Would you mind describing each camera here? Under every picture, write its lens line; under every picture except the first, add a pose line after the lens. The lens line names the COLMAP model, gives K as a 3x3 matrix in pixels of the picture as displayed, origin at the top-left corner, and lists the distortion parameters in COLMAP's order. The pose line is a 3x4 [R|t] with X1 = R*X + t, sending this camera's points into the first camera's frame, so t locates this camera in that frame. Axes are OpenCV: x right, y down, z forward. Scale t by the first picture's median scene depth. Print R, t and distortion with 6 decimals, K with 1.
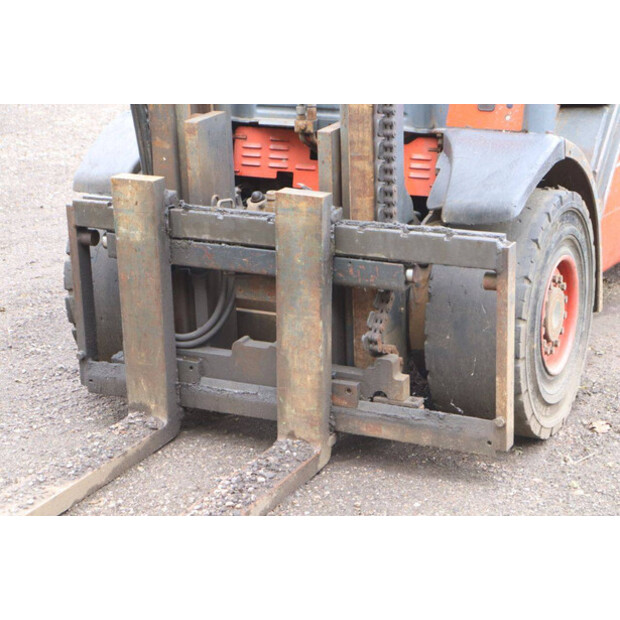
lens RADIAL K [[1474.7, 0, 313.2], [0, 1474.7, 312.9], [0, 0, 1]] dist [0.416509, 0.000000]
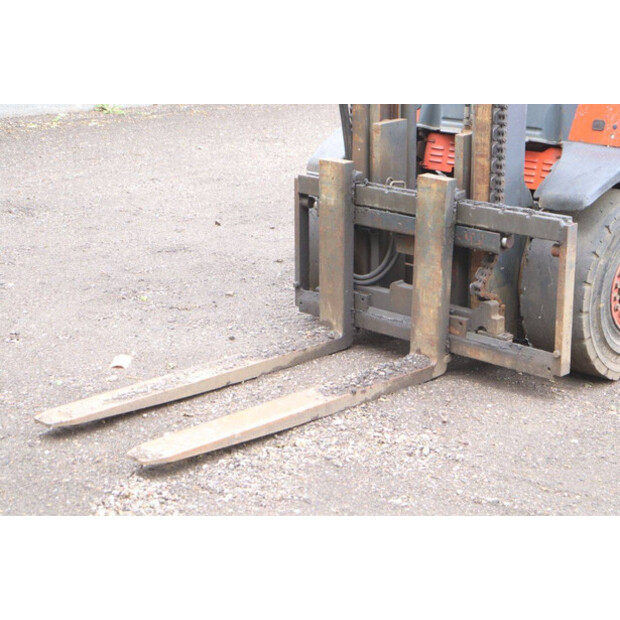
lens RADIAL K [[1392.0, 0, 311.4], [0, 1392.0, 310.2], [0, 0, 1]] dist [0.398339, 0.000000]
pose [[0.951676, 0.109035, -0.287096, 0.264219], [-0.114403, 0.993433, -0.001937, 0.058215], [0.284999, 0.034688, 0.957900, -0.296125]]
